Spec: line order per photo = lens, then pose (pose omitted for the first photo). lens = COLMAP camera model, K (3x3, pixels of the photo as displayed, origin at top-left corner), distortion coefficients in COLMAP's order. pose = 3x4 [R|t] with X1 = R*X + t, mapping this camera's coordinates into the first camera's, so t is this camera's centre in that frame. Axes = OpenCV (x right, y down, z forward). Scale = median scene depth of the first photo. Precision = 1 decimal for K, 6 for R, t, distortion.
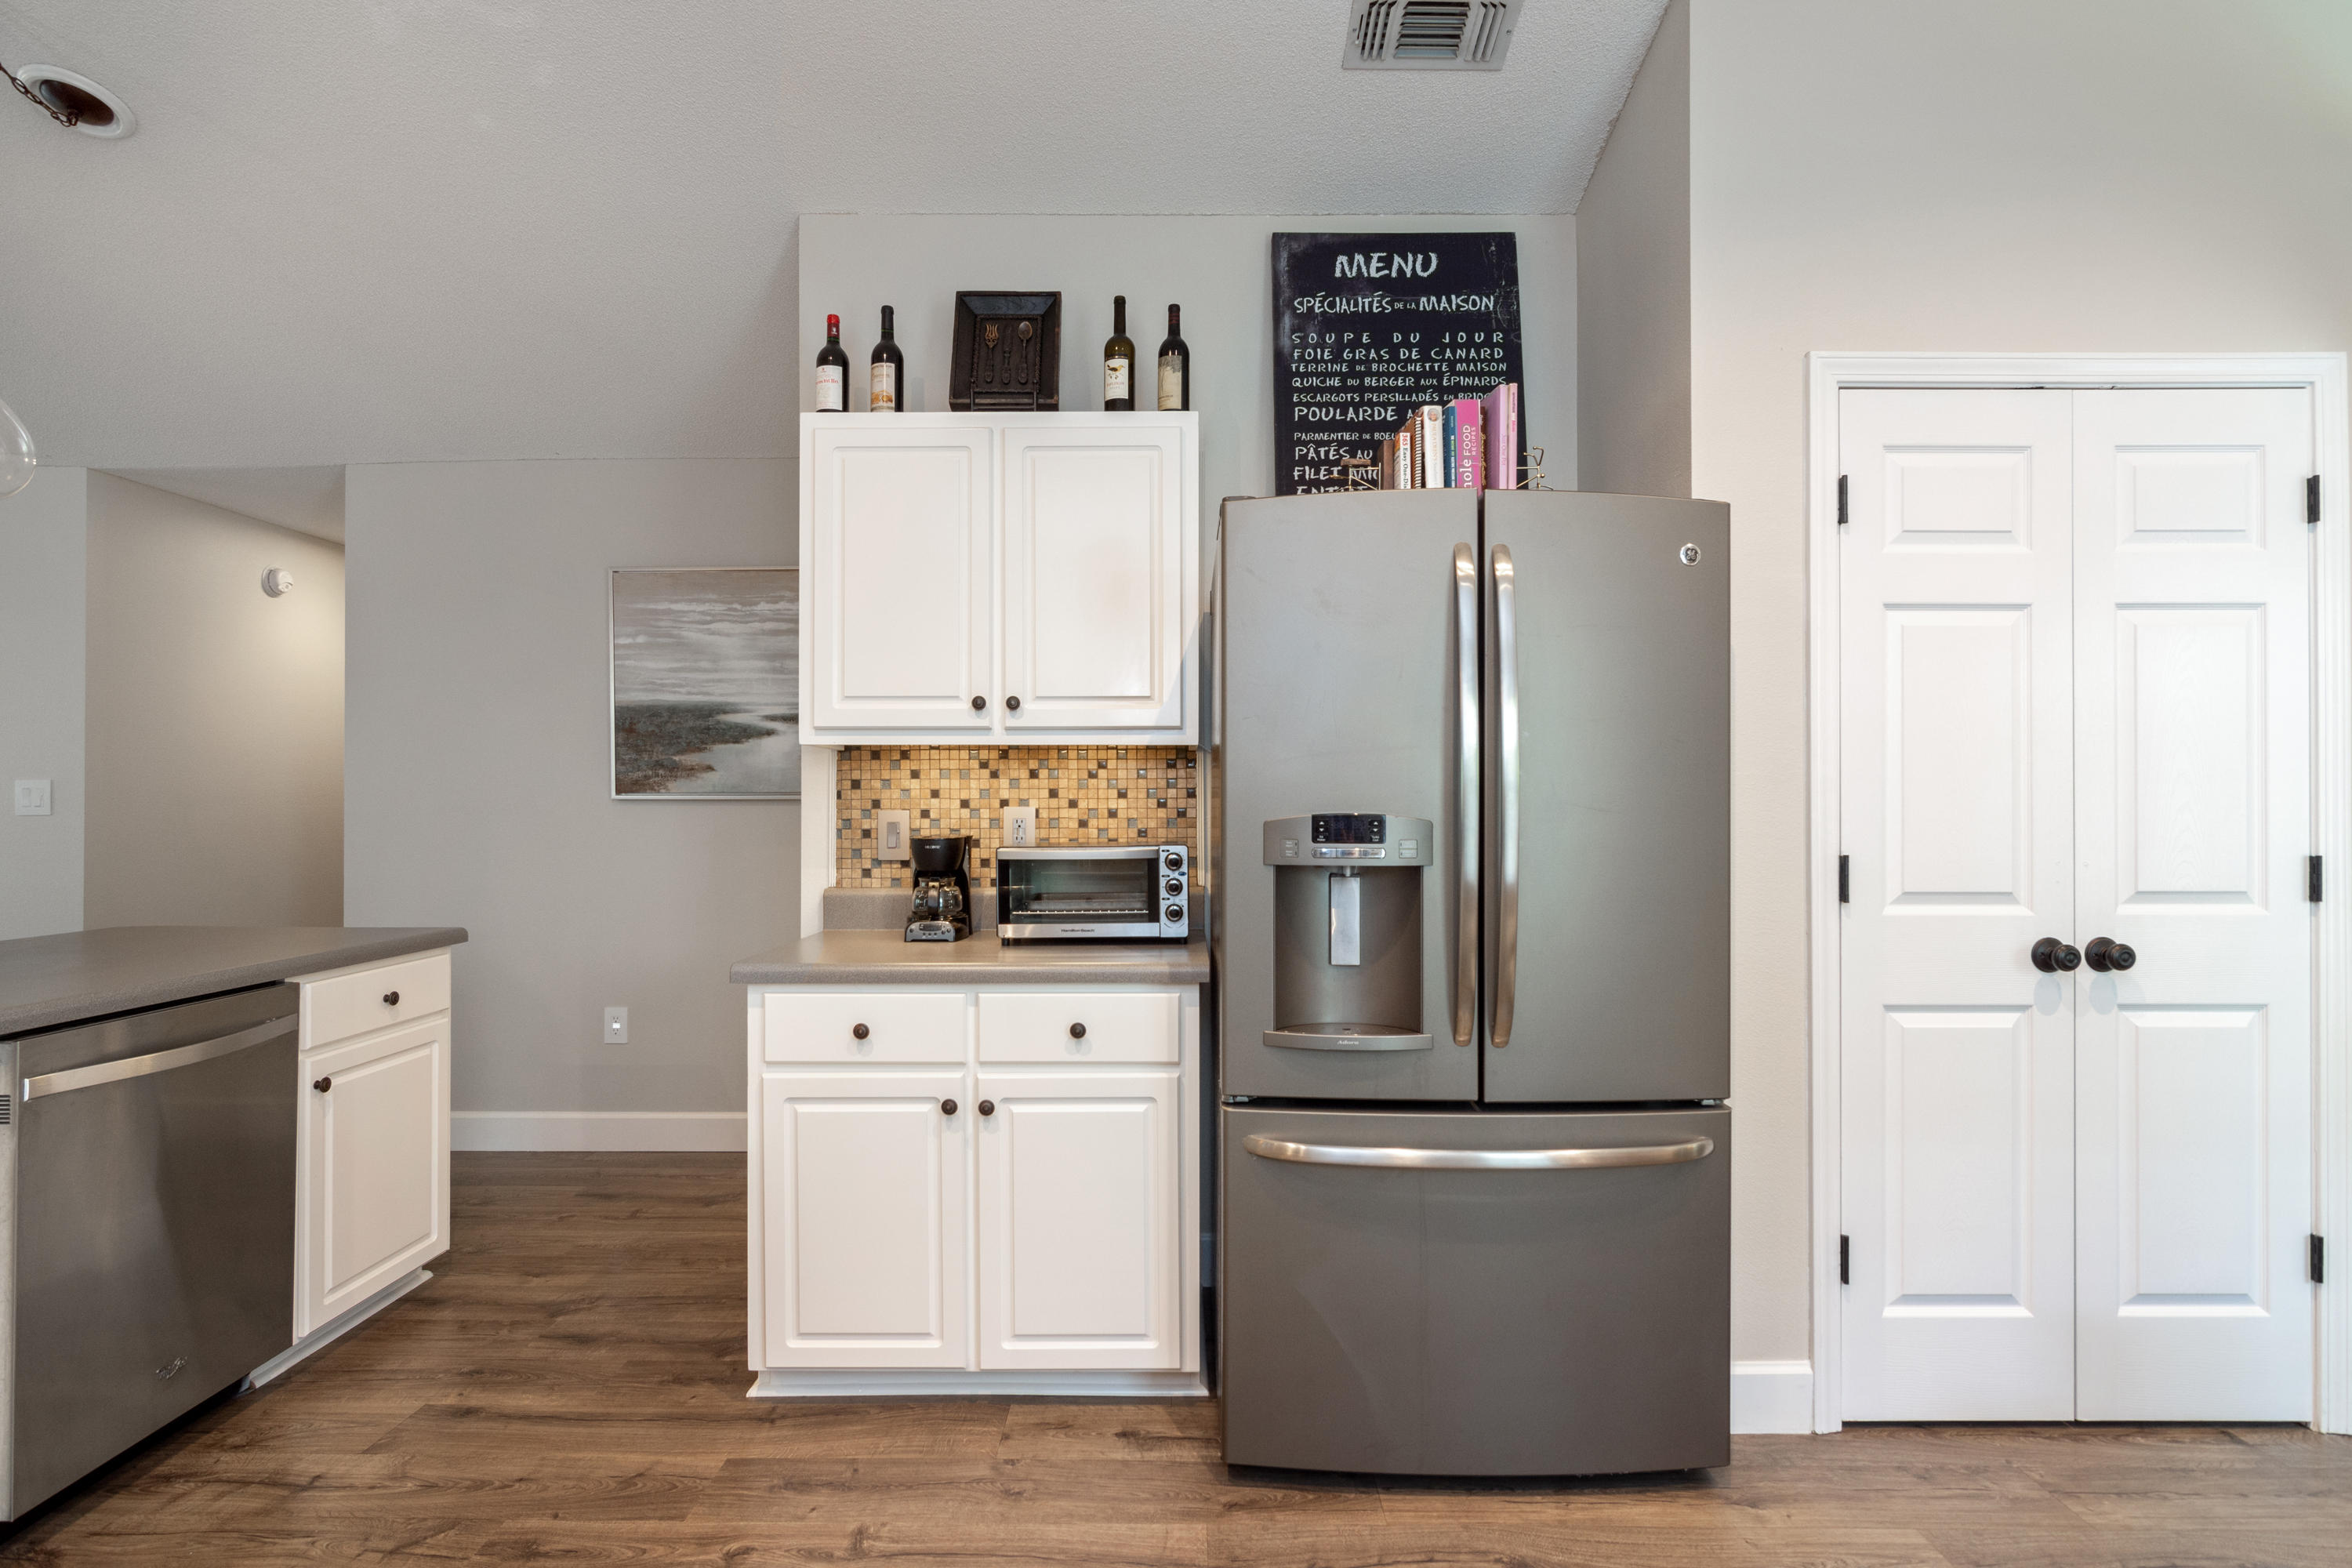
lens RADIAL K [[1197.3, 0, 1182.0], [0, 1197.3, 788.2], [0, 0, 1]] dist [0.002347, -0.000828]
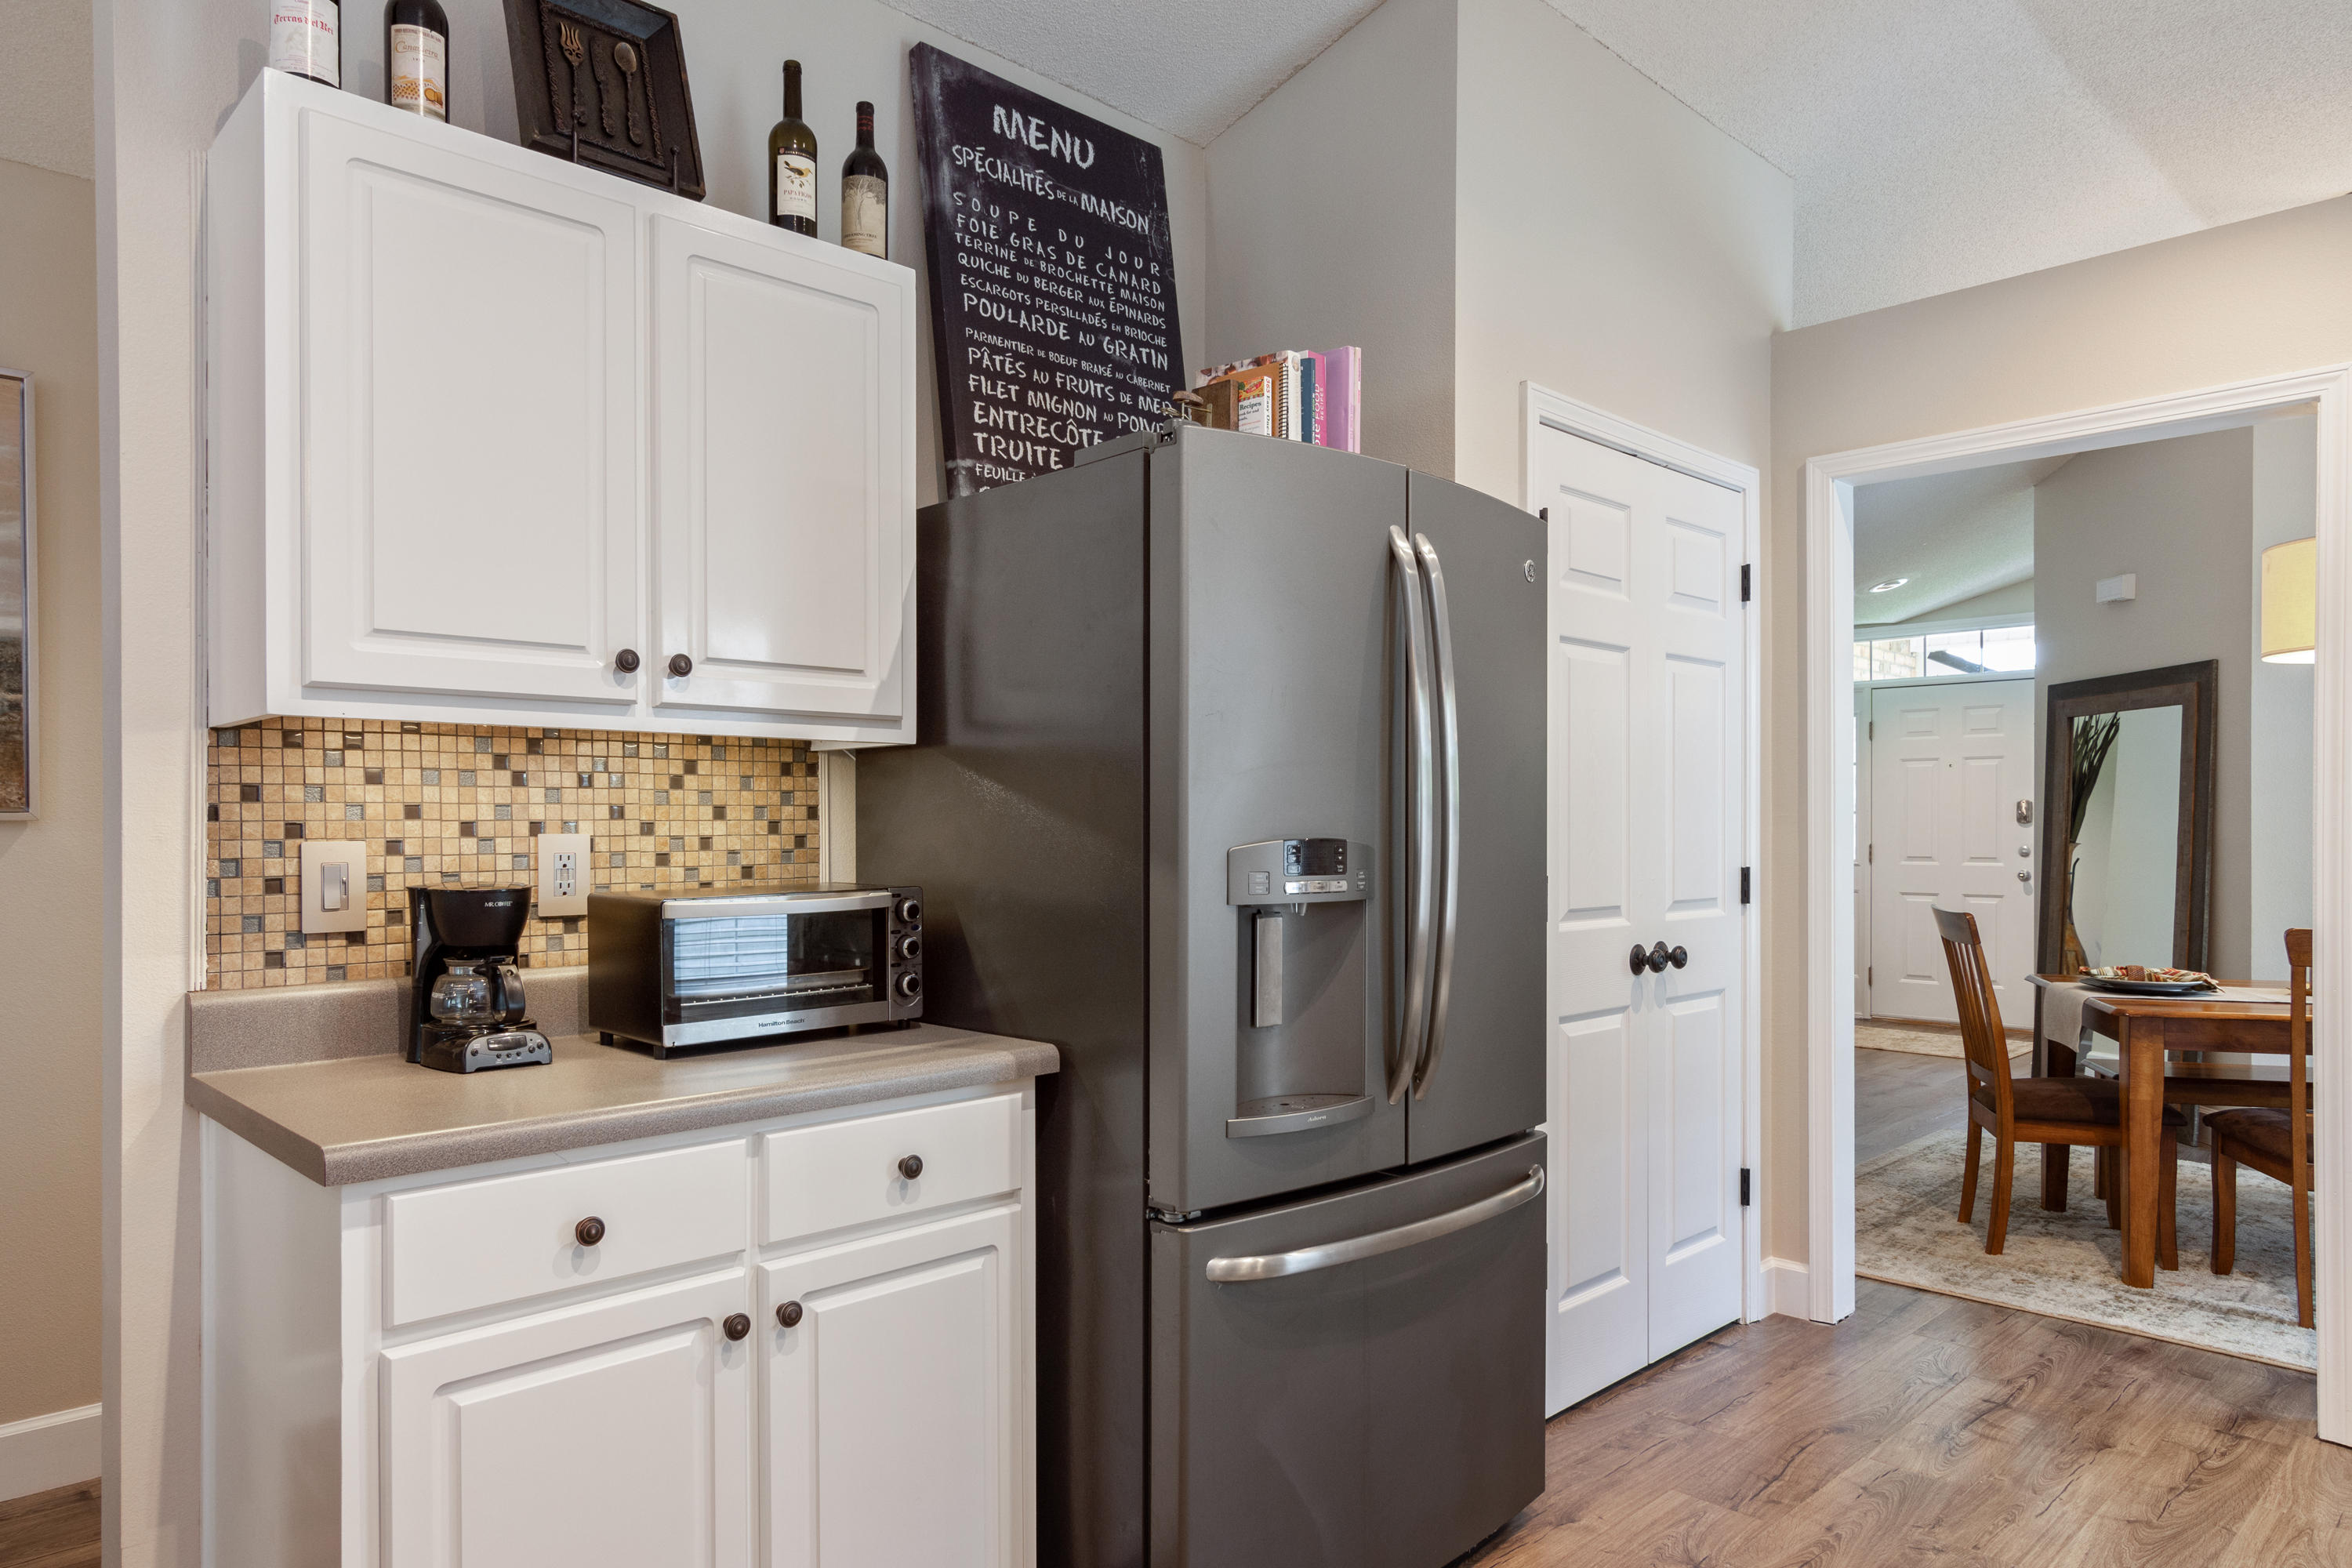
lens RADIAL K [[1483.2, 0, 1173.1], [0, 1483.2, 825.2], [0, 0, 1]] dist [0.002810, 0.007722]
pose [[0.709521, -0.000559, 0.704684, -0.456758], [-0.006705, 0.999949, 0.007544, 0.003630], [-0.704653, -0.010078, 0.709481, 0.252360]]
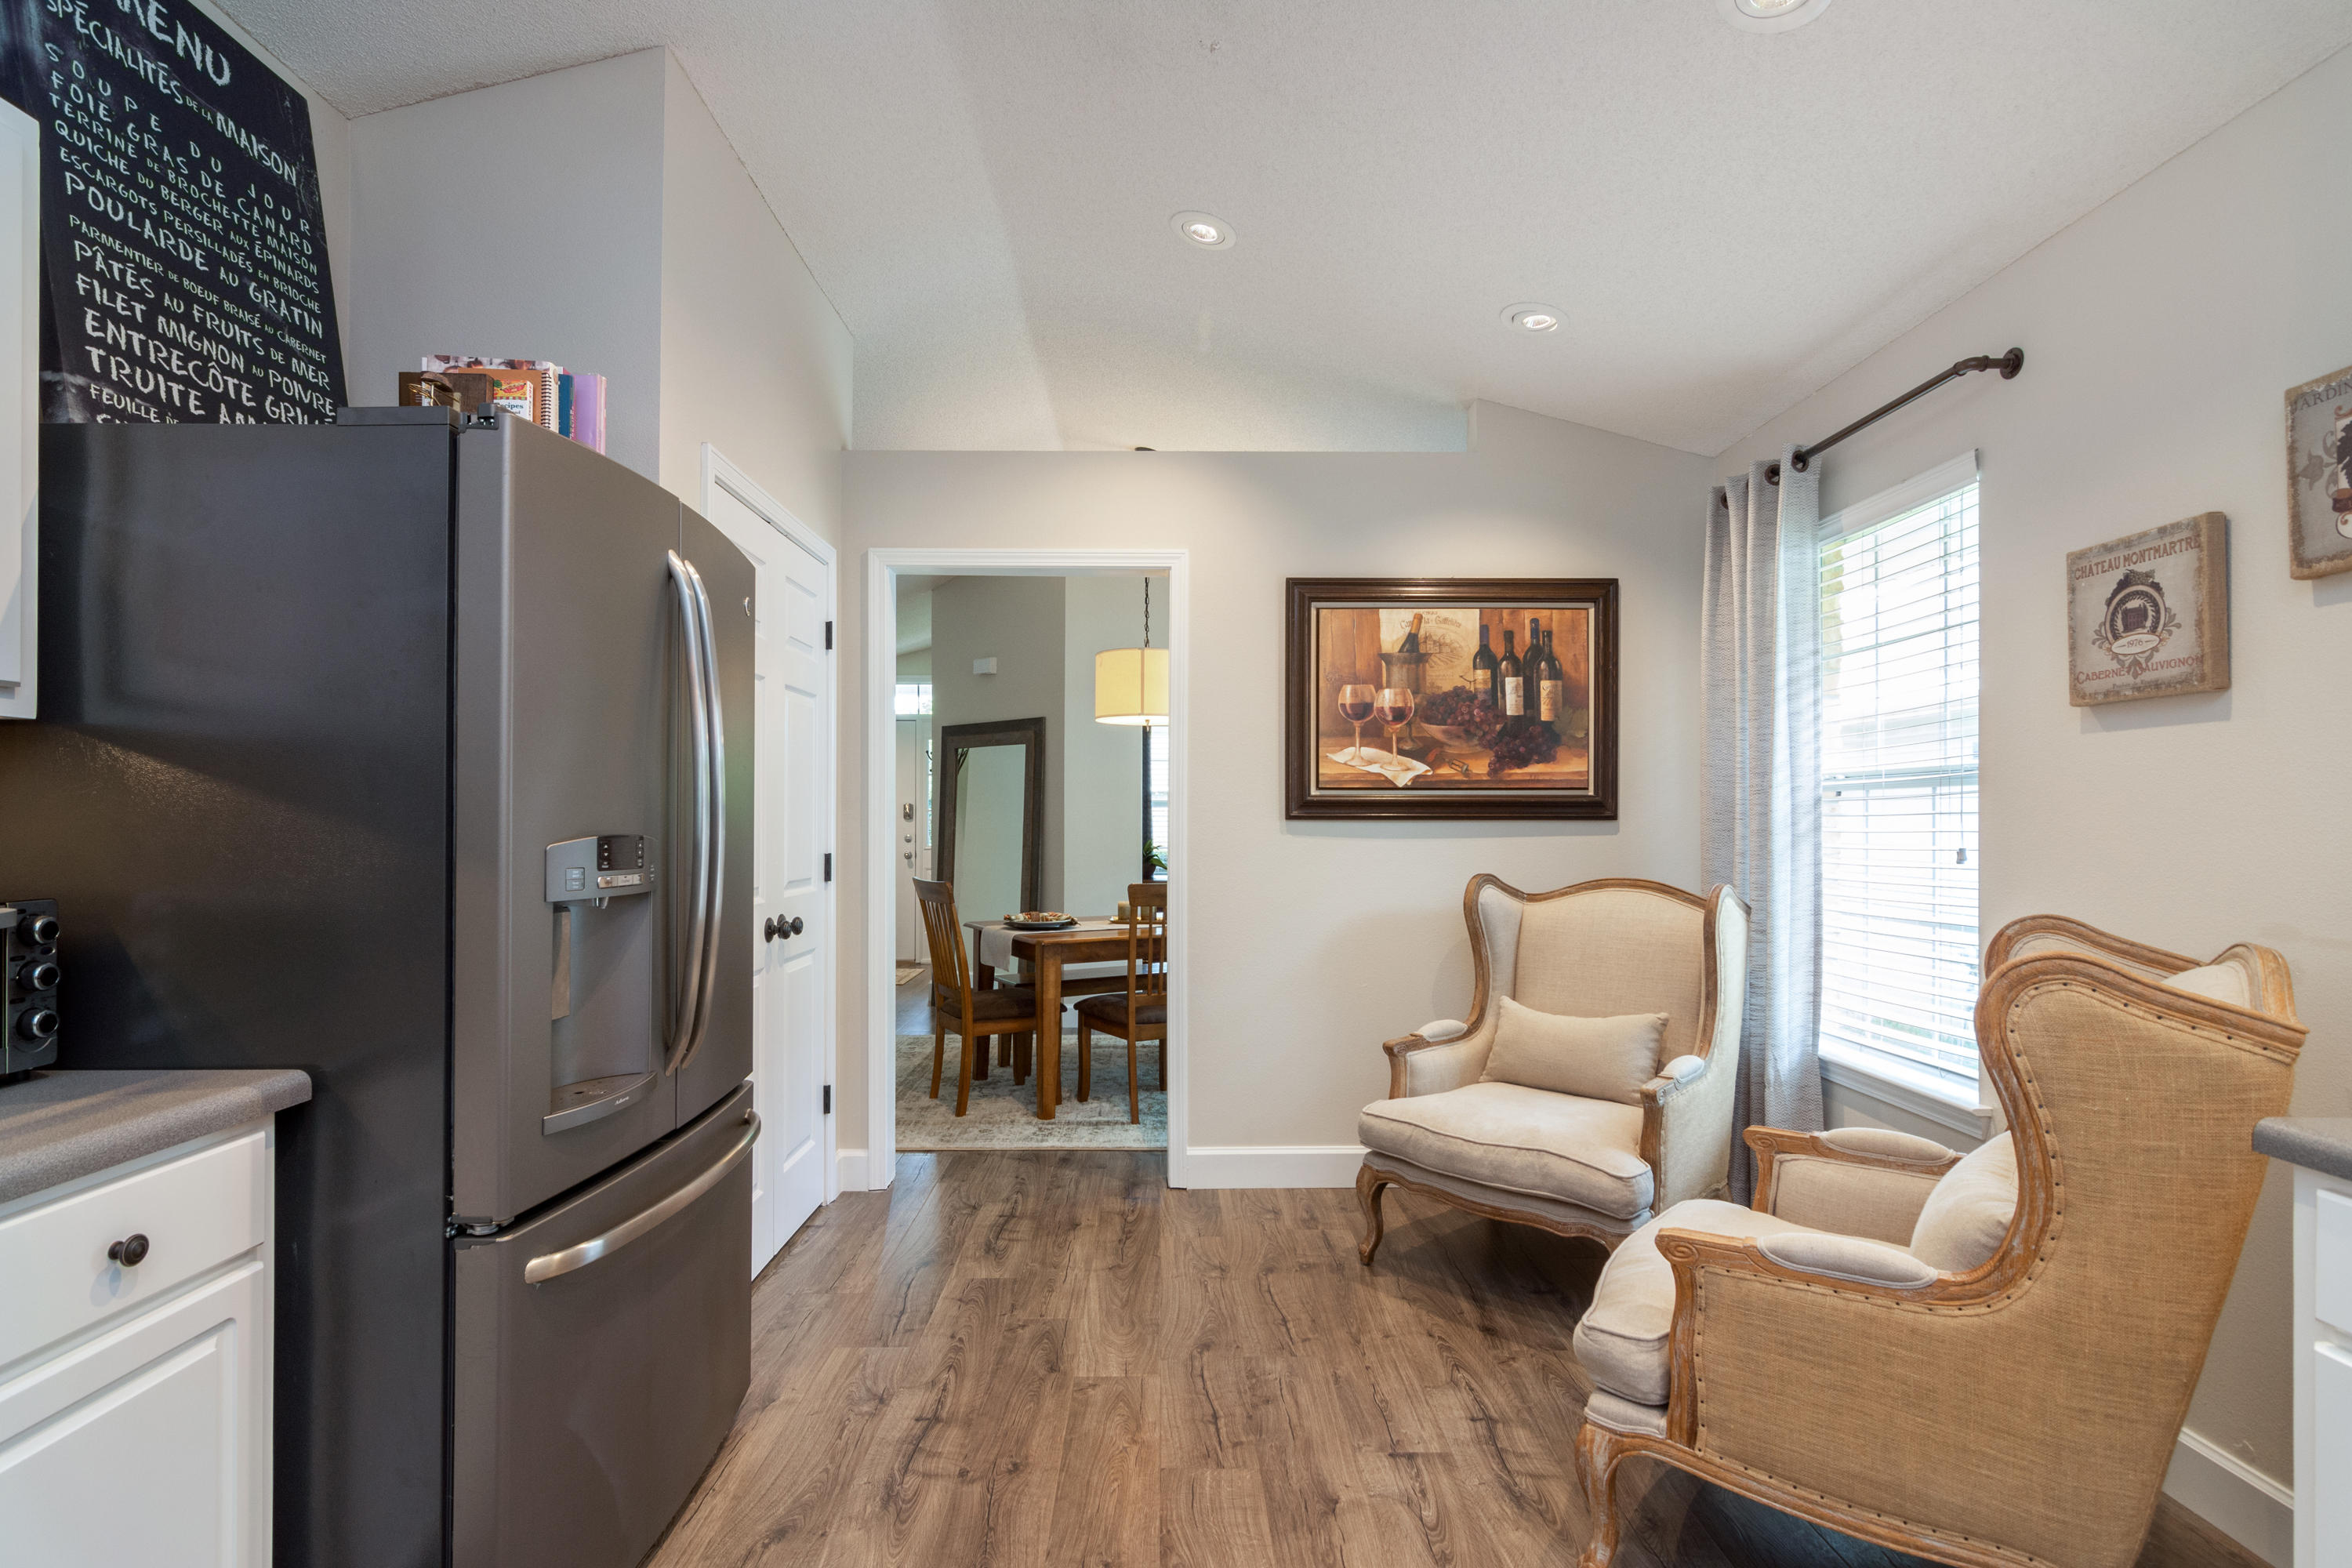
lens RADIAL K [[1137.6, 0, 1174.7], [0, 1137.6, 812.7], [0, 0, 1]] dist [-0.002495, 0.003156]
pose [[-0.021246, 0.006487, 0.999753, -0.487965], [-0.012147, 0.999903, -0.006746, 0.004119], [-0.999700, -0.012287, -0.021165, 0.443029]]
